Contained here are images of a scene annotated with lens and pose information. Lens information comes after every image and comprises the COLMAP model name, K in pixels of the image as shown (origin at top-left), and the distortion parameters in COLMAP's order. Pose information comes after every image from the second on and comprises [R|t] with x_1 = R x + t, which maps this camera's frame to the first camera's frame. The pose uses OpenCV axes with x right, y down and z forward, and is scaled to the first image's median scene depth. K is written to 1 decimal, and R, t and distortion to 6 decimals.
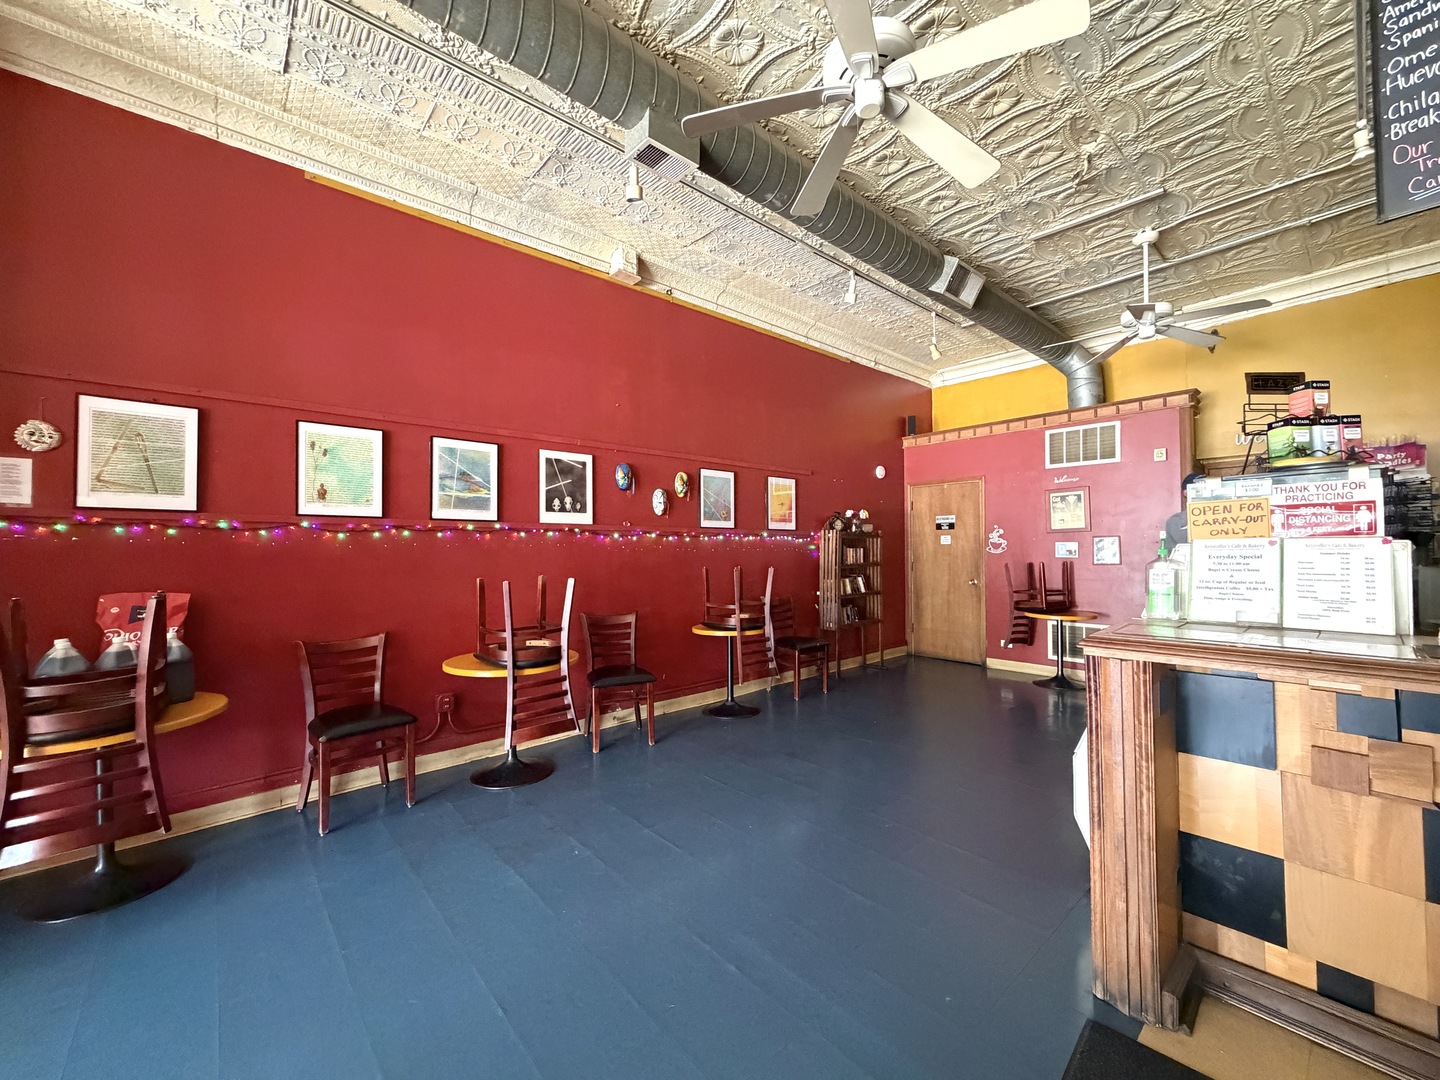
lens RADIAL K [[573.0, 0, 719.6], [0, 573.0, 543.1], [0, 0, 1]] dist [0.001436, -0.000373]
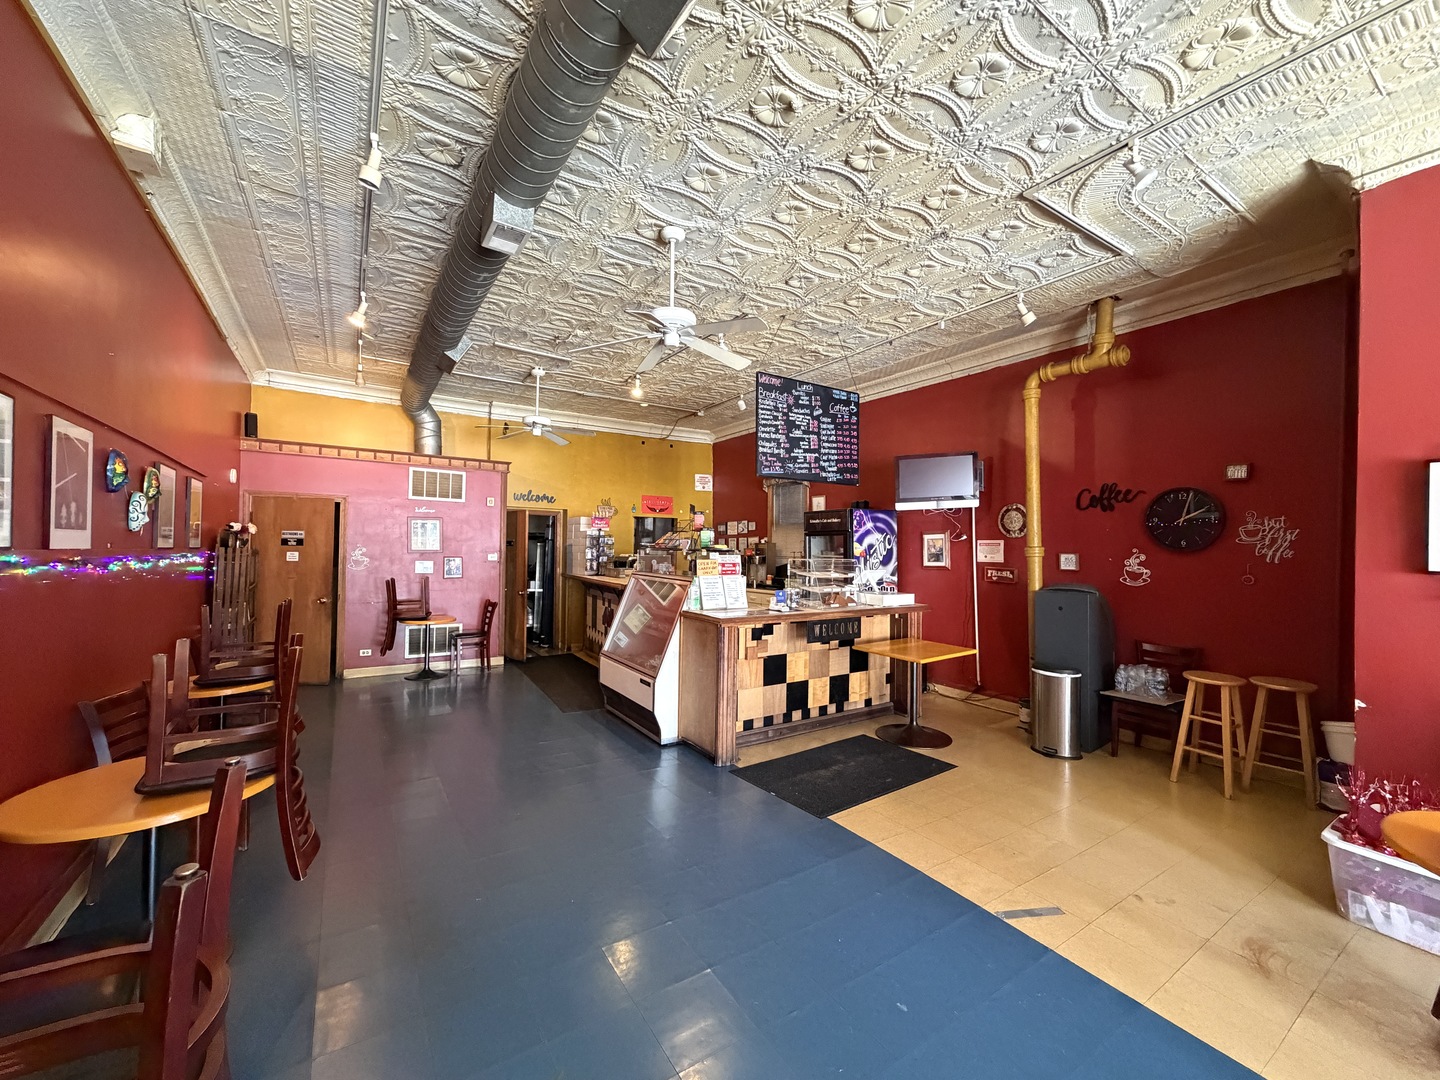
lens RADIAL K [[573.0, 0, 708.9], [0, 573.0, 539.8], [0, 0, 1]] dist [0.001436, -0.000373]
pose [[0.149647, 0.028326, 0.988334, -0.538263], [-0.027524, 0.999322, -0.024473, -0.034275], [-0.988356, -0.023540, 0.150325, 0.210975]]
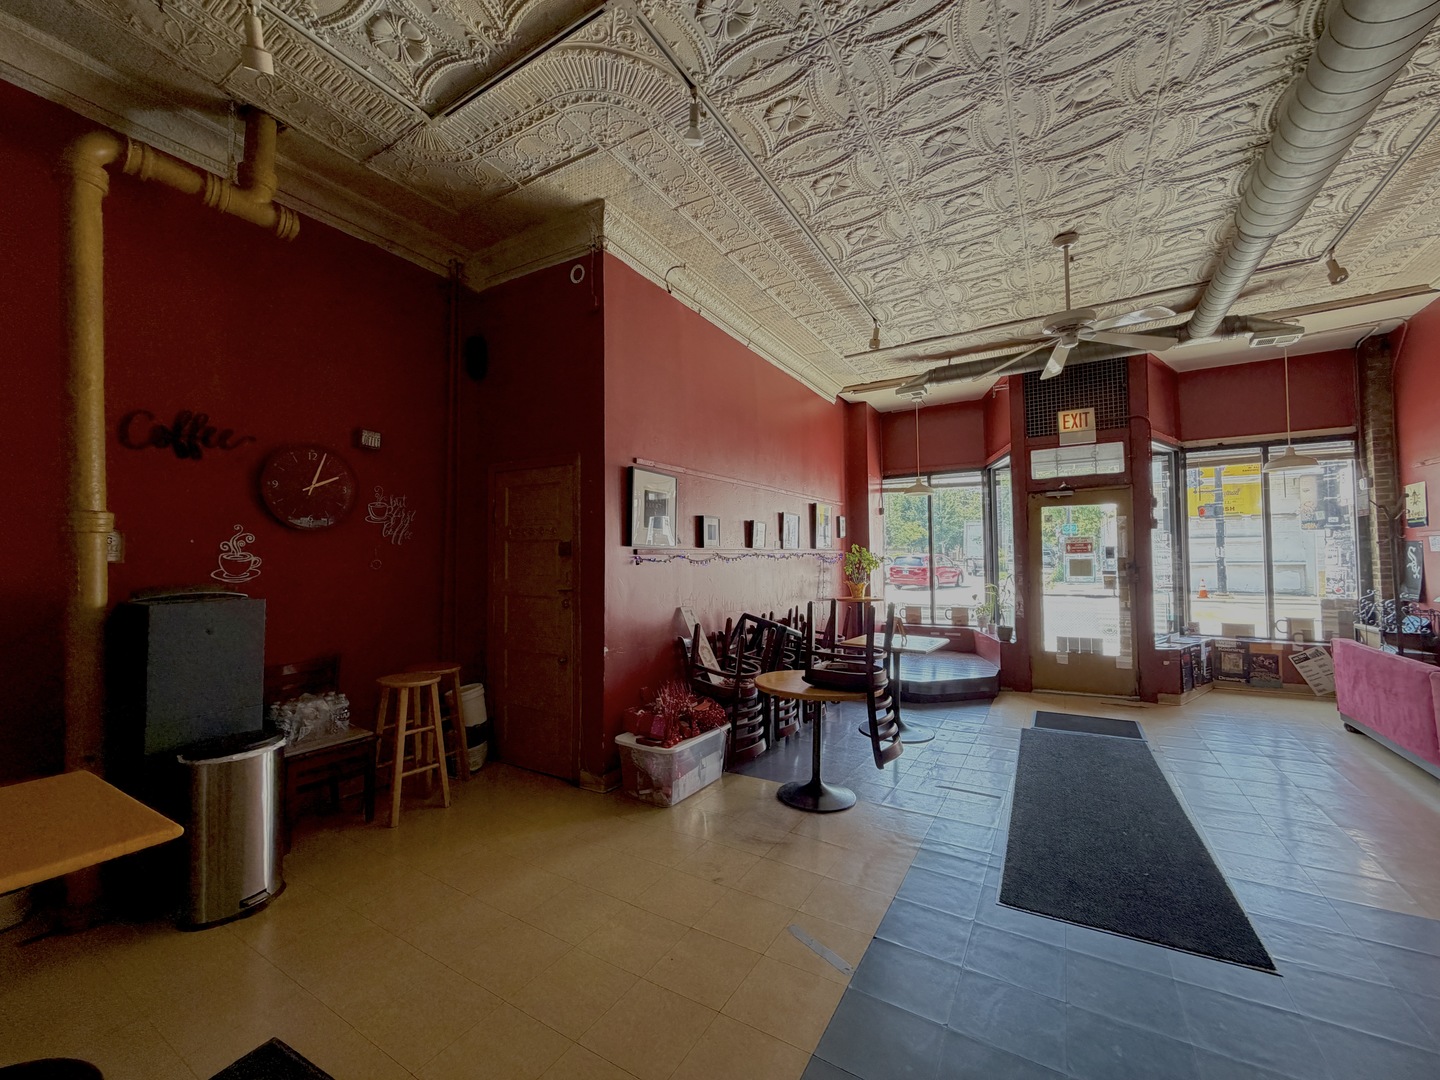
lens RADIAL K [[573.0, 0, 719.6], [0, 573.0, 548.3], [0, 0, 1]] dist [0.001436, -0.000373]
pose [[-0.951457, 0.017744, -0.307271, 0.125740], [0.028745, 0.999096, -0.031315, -0.007162], [0.306437, -0.038627, -0.951107, 0.366326]]
